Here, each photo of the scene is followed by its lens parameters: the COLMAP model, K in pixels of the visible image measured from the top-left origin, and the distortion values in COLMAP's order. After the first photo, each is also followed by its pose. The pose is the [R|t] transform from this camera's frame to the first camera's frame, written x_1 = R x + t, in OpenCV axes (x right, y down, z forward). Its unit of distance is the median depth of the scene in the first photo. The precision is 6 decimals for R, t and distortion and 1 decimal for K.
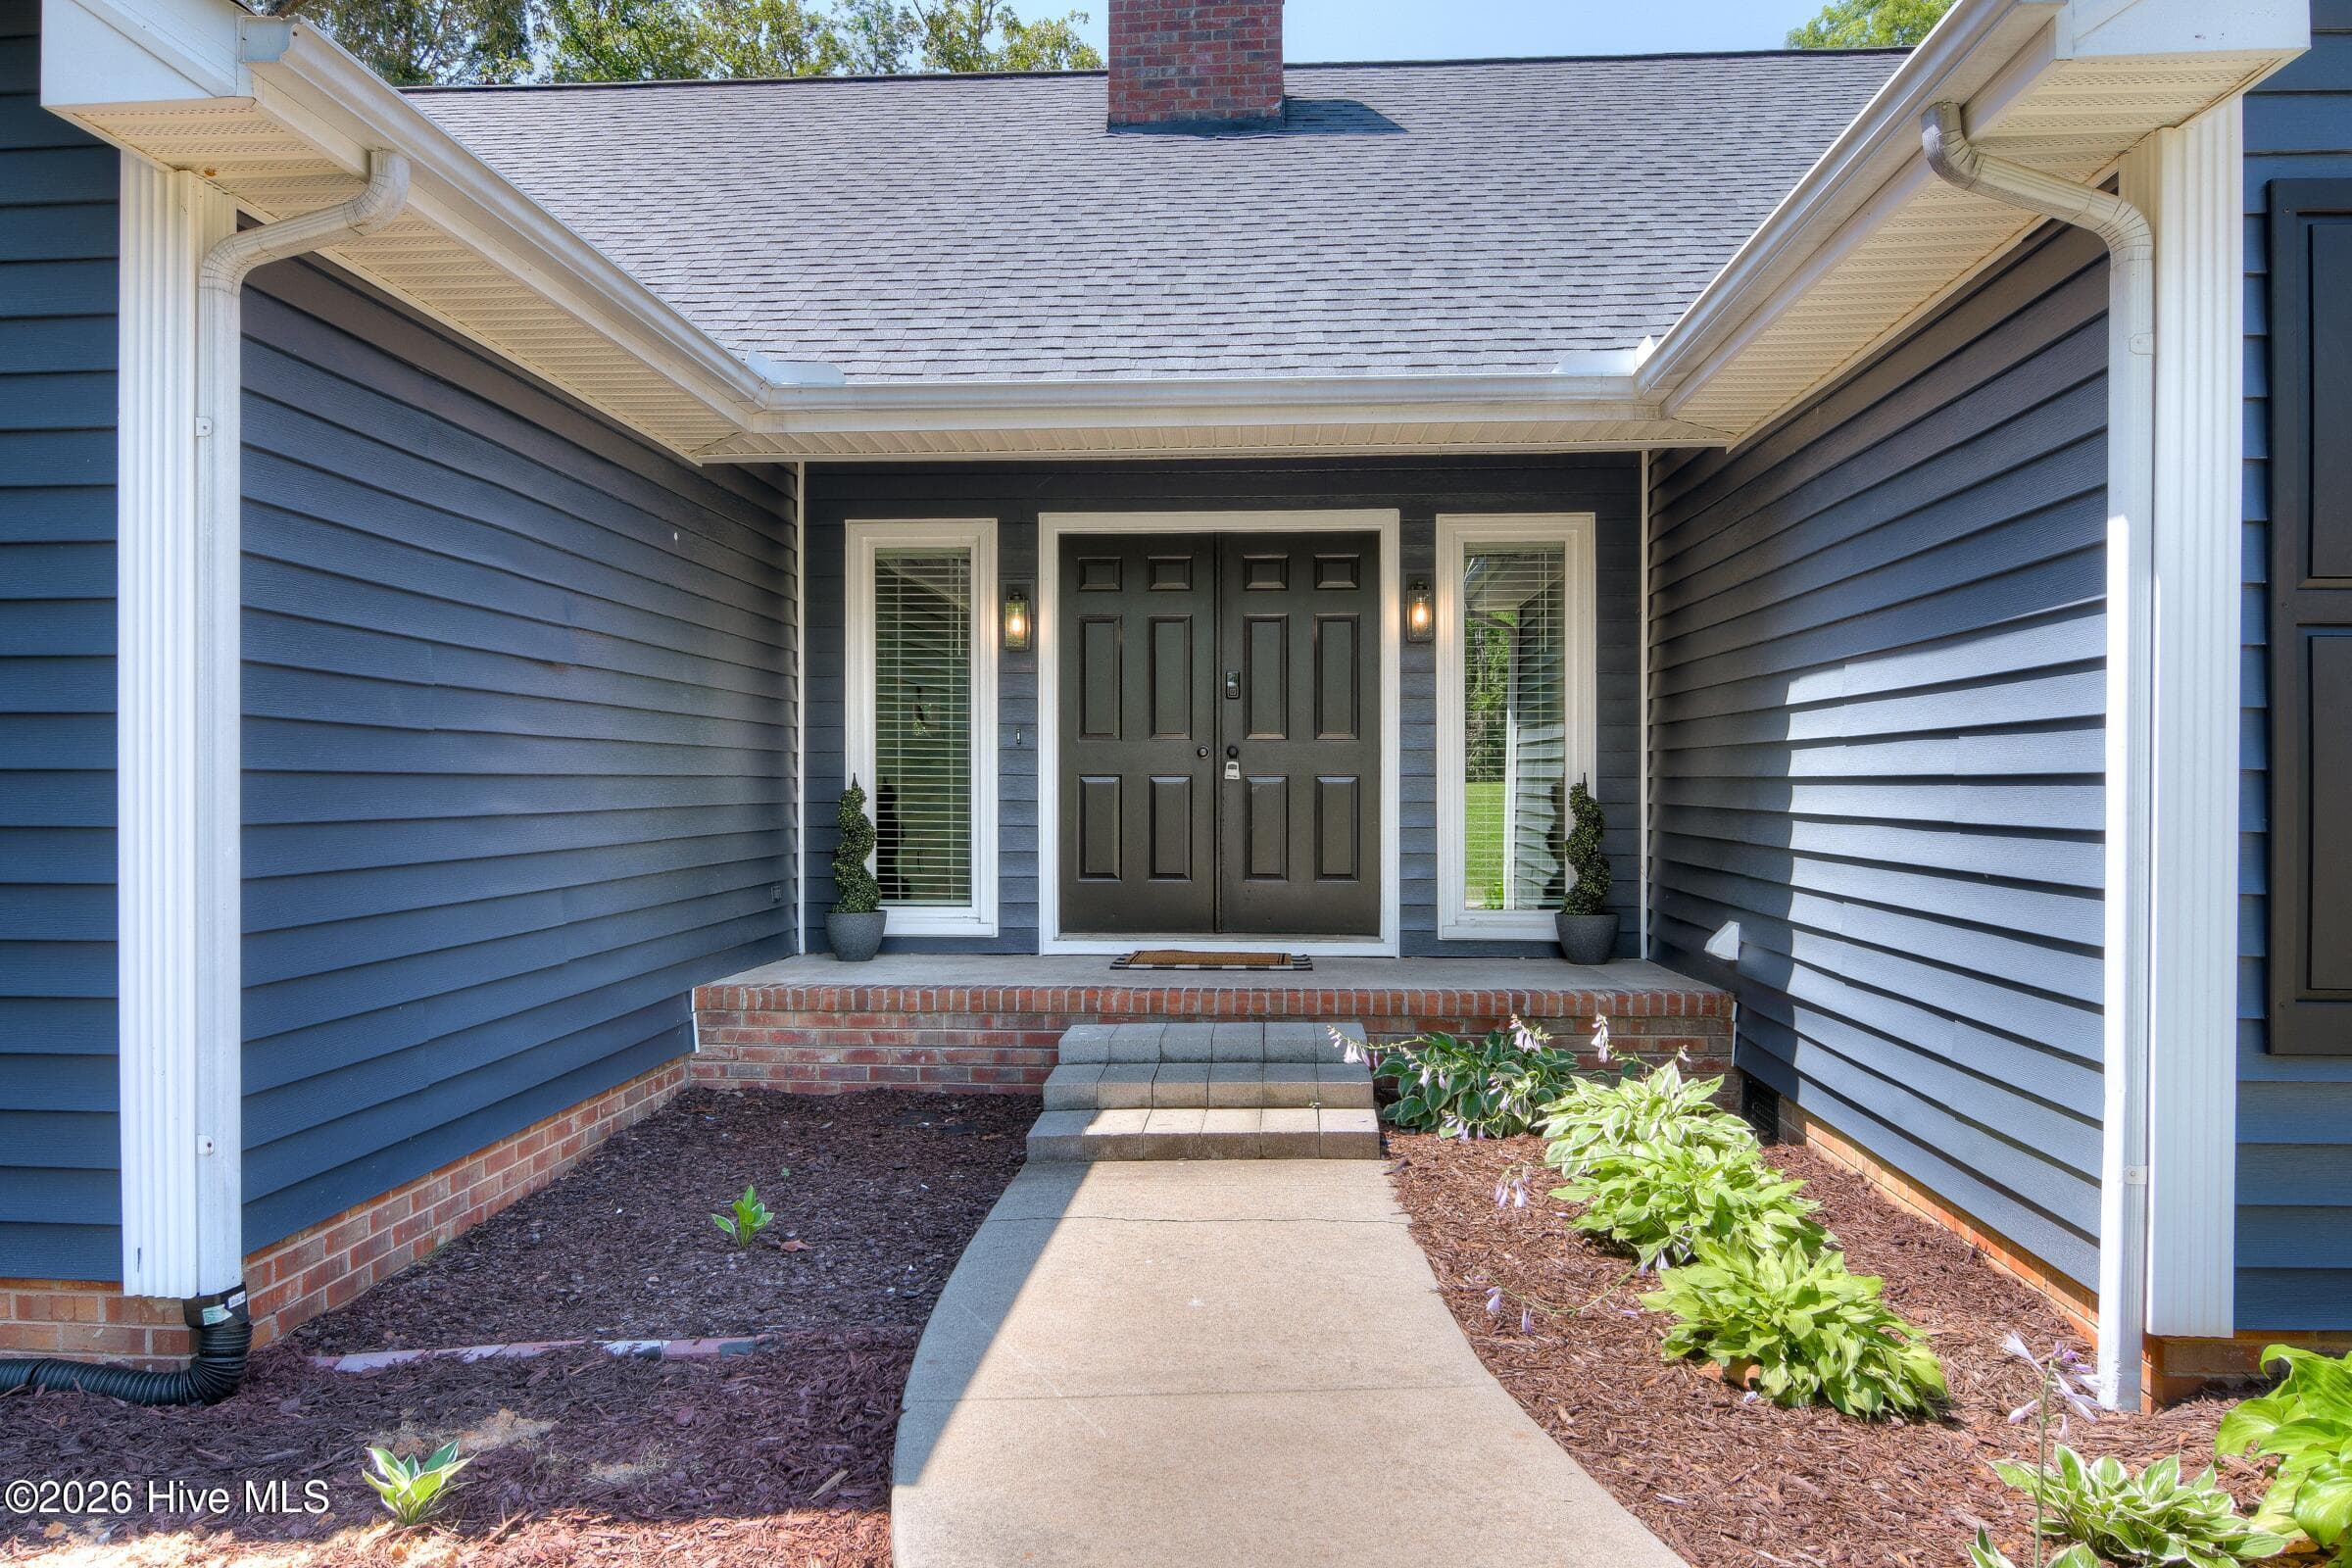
lens RADIAL K [[1687.7, 0, 1176.0], [0, 1687.7, 784.0], [0, 0, 1]] dist [0.003097, -0.006934]
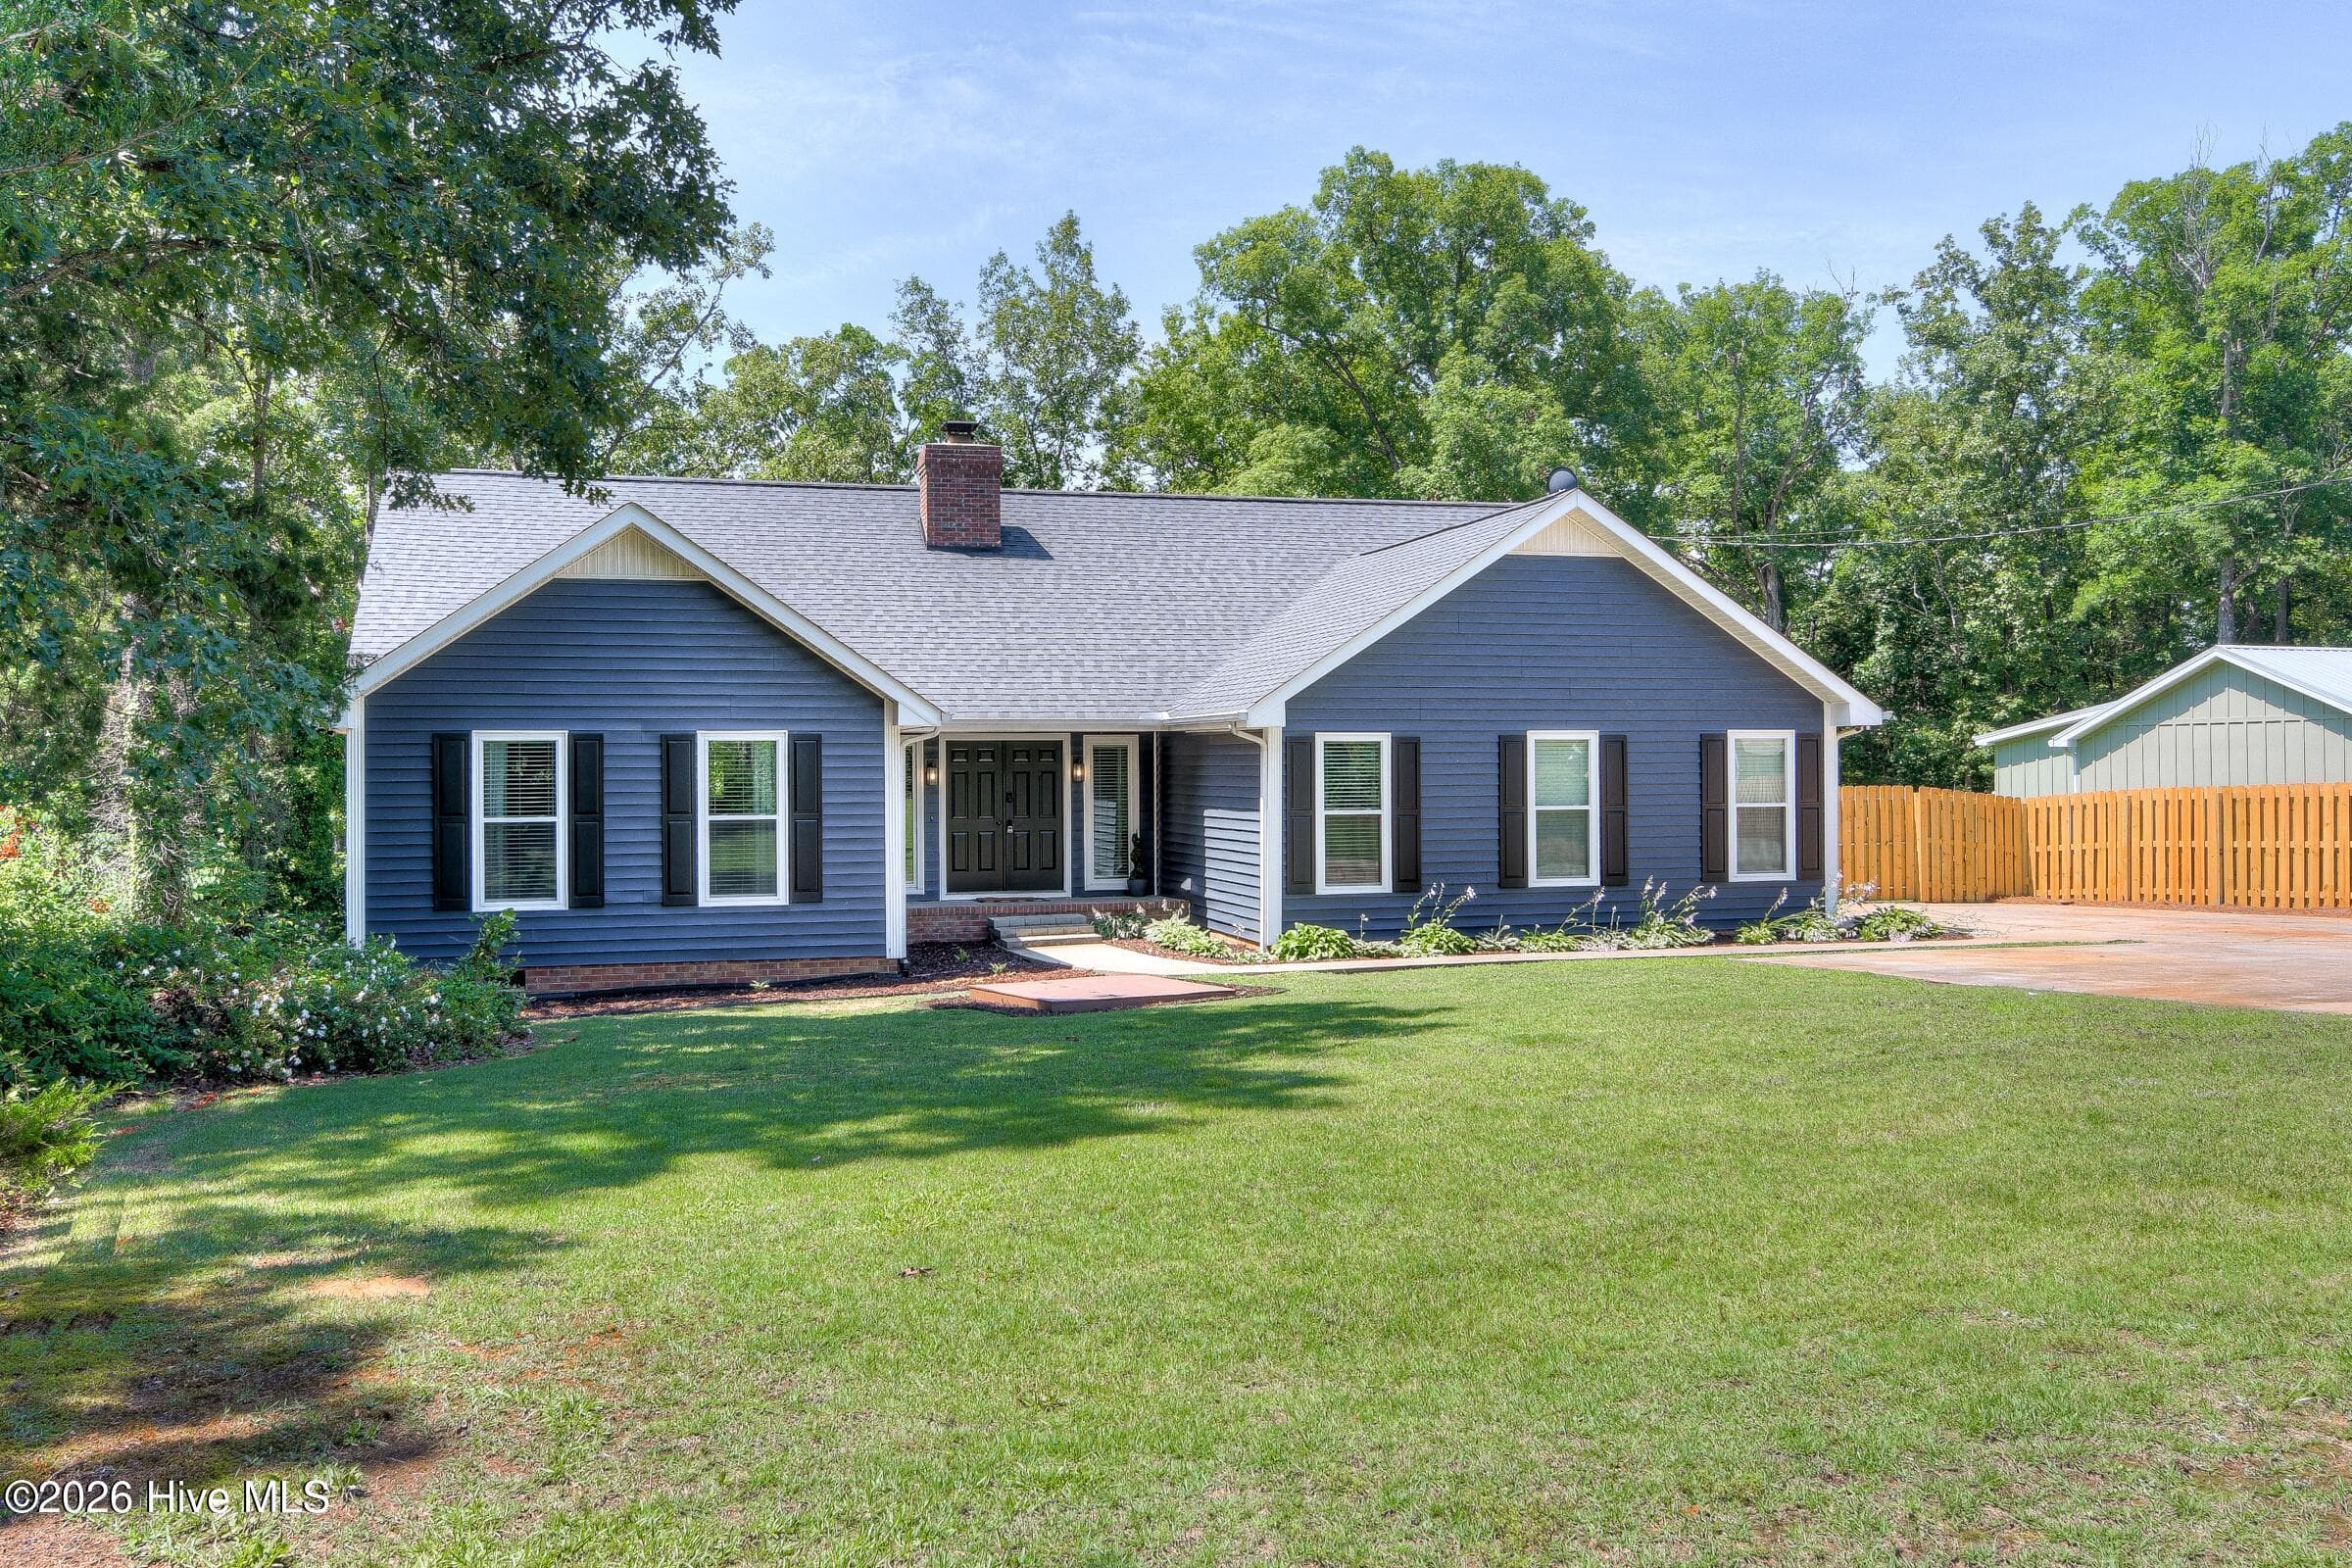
lens RADIAL K [[1649.3, 0, 1271.4], [0, 1649.3, 778.1], [0, 0, 1]] dist [-0.000129, -0.005188]
pose [[0.924608, -0.005790, 0.380875, -0.732535], [0.005833, 0.999982, 0.001041, -0.114494], [-0.380874, 0.001259, 0.924626, -2.000448]]
